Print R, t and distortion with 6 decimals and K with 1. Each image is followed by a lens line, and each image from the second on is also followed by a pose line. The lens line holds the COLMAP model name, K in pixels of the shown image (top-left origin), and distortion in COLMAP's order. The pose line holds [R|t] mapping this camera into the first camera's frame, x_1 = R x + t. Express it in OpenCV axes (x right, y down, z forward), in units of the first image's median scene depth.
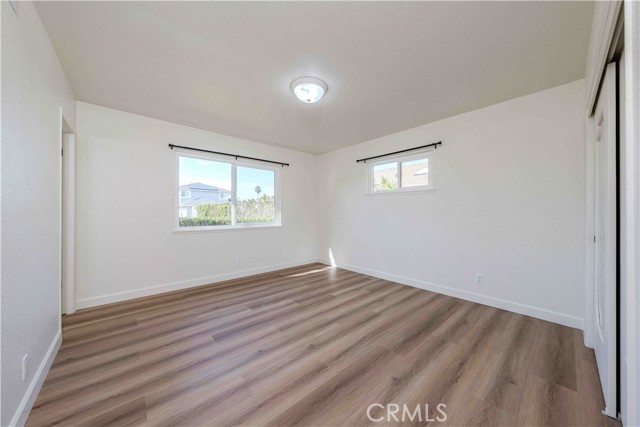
lens RADIAL K [[224.1, 0, 320.0], [0, 224.1, 213.5], [0, 0, 1]] dist [-0.001394, -0.000100]
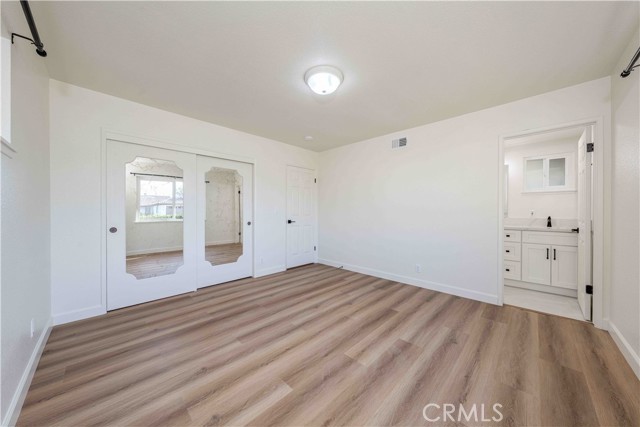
lens RADIAL K [[224.1, 0, 320.0], [0, 224.1, 213.5], [0, 0, 1]] dist [-0.001394, -0.000100]
pose [[-0.997823, -0.003526, -0.065855, 0.028957], [-0.004657, 0.999844, 0.017032, -0.011567], [0.065785, 0.017301, -0.997684, 1.950710]]
